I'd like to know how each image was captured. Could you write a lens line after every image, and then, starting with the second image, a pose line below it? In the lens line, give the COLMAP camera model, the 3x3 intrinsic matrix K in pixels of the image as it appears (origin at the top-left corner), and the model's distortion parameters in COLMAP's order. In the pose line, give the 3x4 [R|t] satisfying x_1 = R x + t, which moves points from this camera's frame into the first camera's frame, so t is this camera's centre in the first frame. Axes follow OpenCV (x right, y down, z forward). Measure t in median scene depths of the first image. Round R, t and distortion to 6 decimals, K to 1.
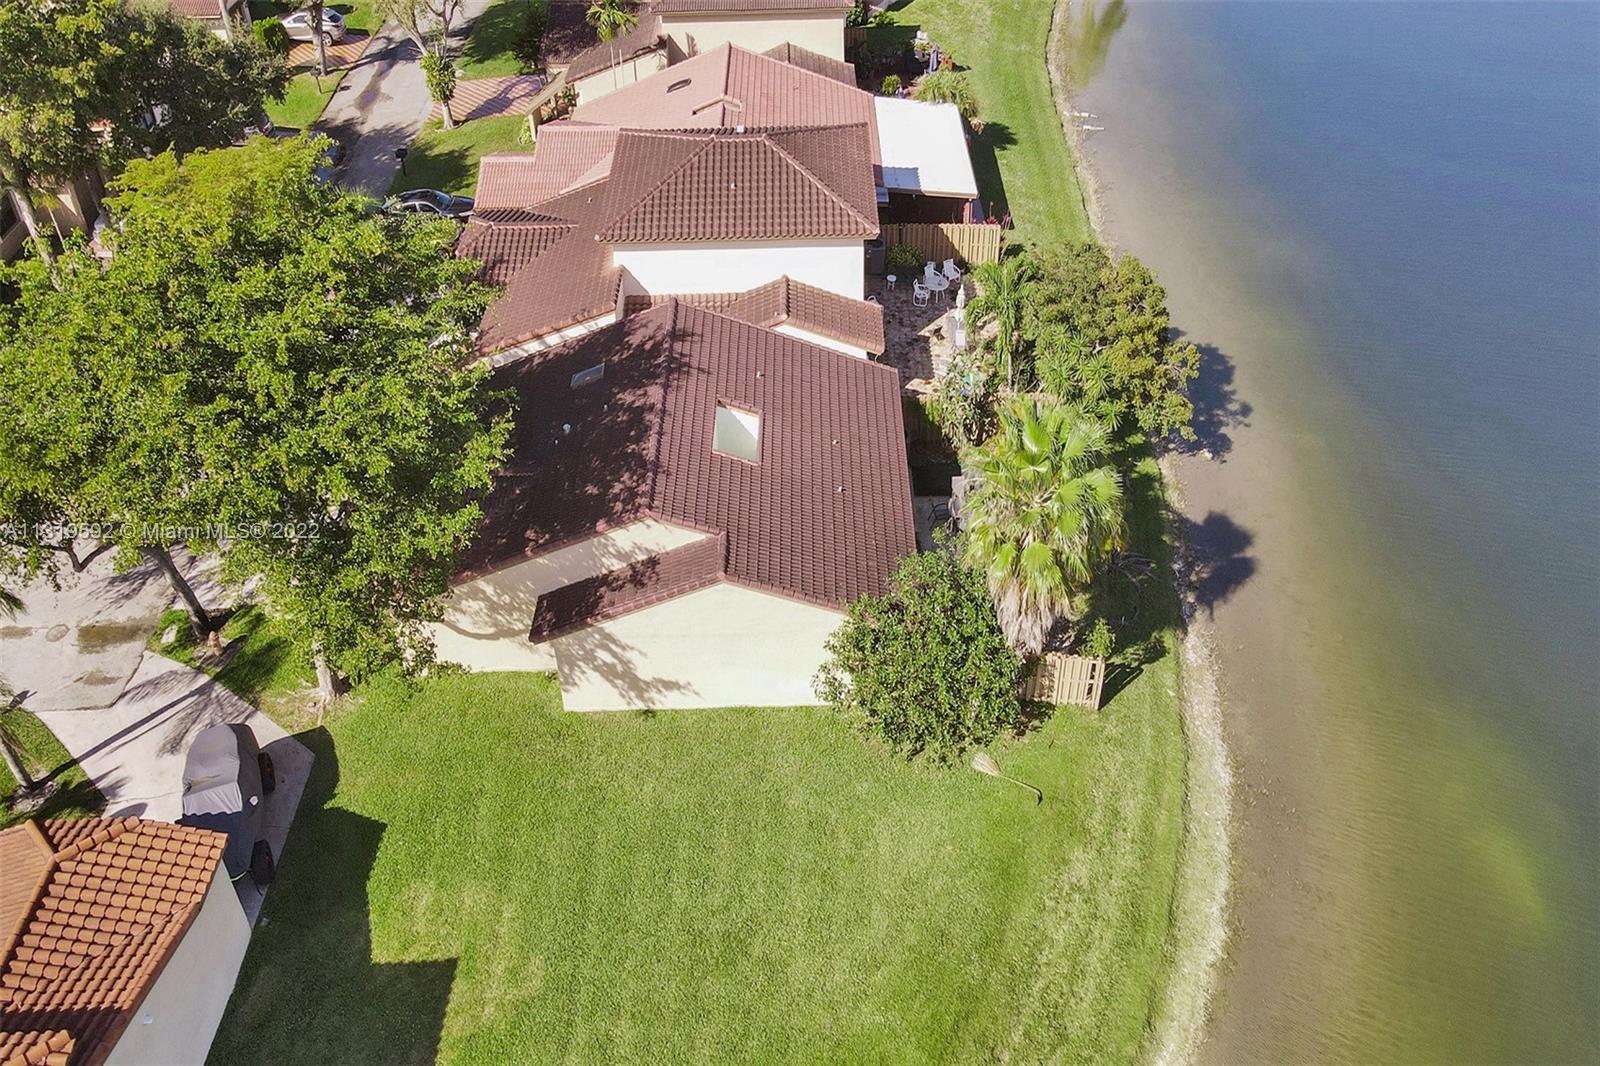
lens RADIAL K [[1389.3, 0, 800.0], [0, 1389.3, 533.0], [0, 0, 1]] dist [-0.029373, 0.076132]
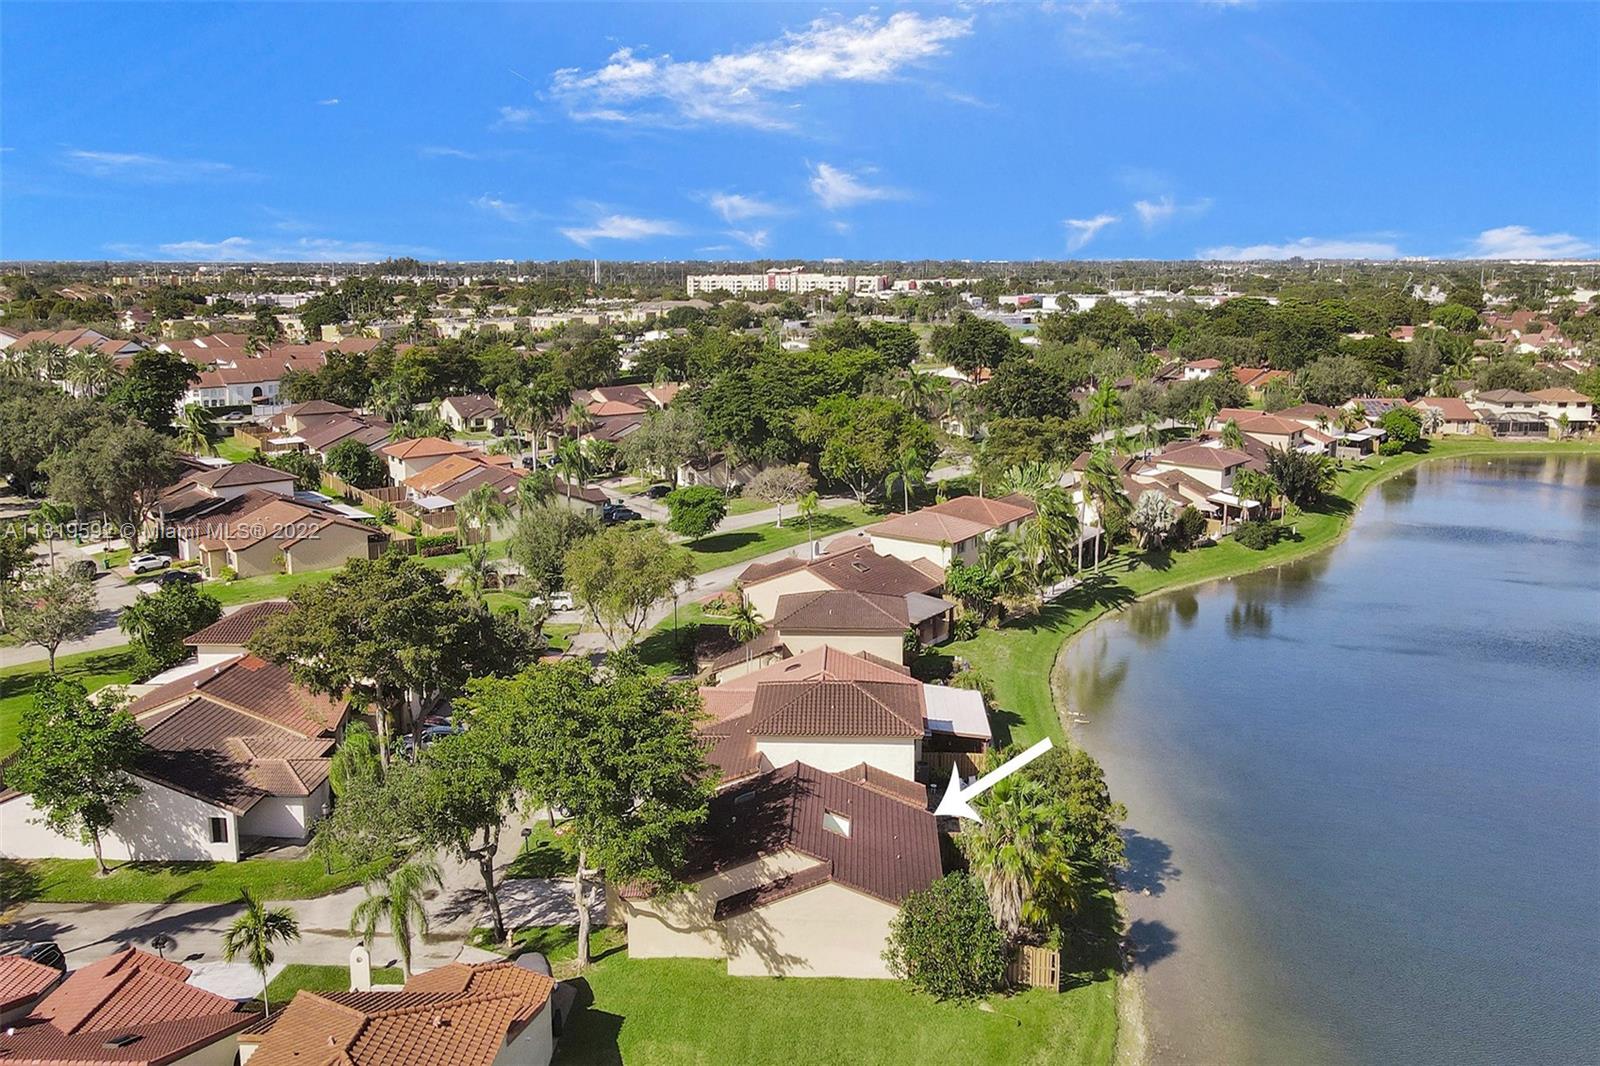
lens RADIAL K [[1389.3, 0, 800.0], [0, 1389.3, 533.0], [0, 0, 1]] dist [-0.029373, 0.076132]
pose [[0.998656, 0.023140, -0.046367, -0.019942], [-0.042142, 0.883359, -0.466799, 0.388821], [0.030157, 0.468126, 0.883147, -0.619183]]
